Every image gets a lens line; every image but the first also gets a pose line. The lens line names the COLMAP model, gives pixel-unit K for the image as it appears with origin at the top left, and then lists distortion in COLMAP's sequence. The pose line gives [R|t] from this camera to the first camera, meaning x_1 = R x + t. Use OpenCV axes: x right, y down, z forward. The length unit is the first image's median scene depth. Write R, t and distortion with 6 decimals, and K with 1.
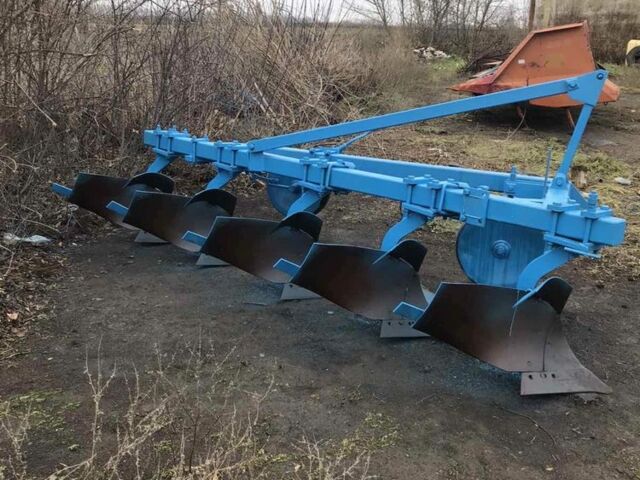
lens RADIAL K [[687.4, 0, 320.0], [0, 687.4, 240.4], [0, 0, 1]] dist [0.032297, 0.000000]
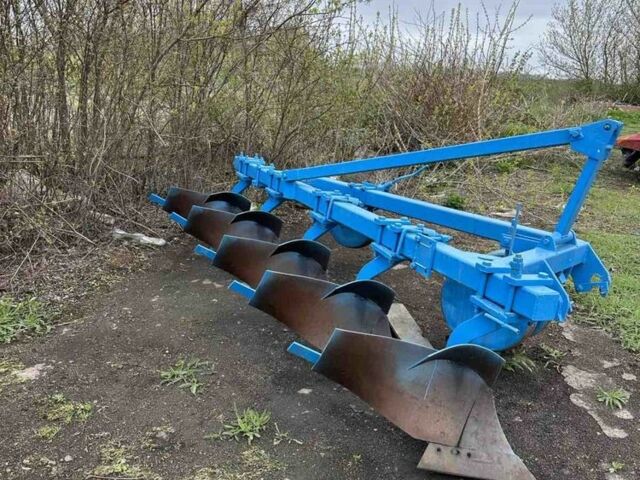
lens RADIAL K [[584.1, 0, 318.9], [0, 584.1, 240.1], [0, 0, 1]] dist [0.088902, -0.147434]
pose [[0.938022, 0.119831, -0.325199, 0.336844], [-0.131017, 0.991300, -0.012635, -0.039047], [0.320856, 0.054458, 0.945561, 0.185108]]
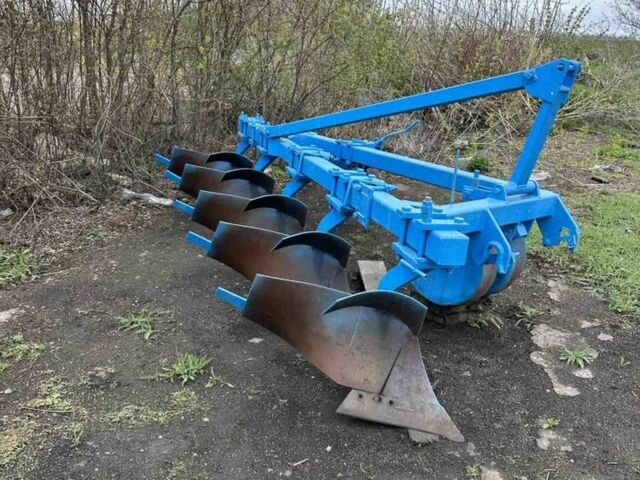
lens RADIAL K [[584.1, 0, 320.4], [0, 584.1, 239.3], [0, 0, 1]] dist [0.088902, -0.147434]
pose [[0.895184, 0.142124, -0.422430, 0.494915], [-0.134549, 0.989750, 0.047870, -0.031184], [0.424904, 0.013985, 0.905131, 0.253055]]
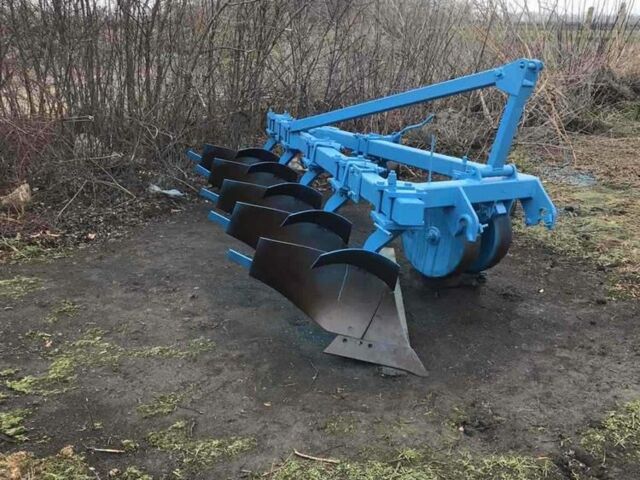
lens RADIAL K [[687.4, 0, 318.3], [0, 687.4, 238.0], [0, 0, 1]] dist [0.032297, 0.000000]
pose [[0.848929, 0.133271, -0.511428, 0.714816], [-0.139171, 0.989902, 0.026941, 0.014246], [0.509853, 0.048305, 0.858904, 0.043567]]
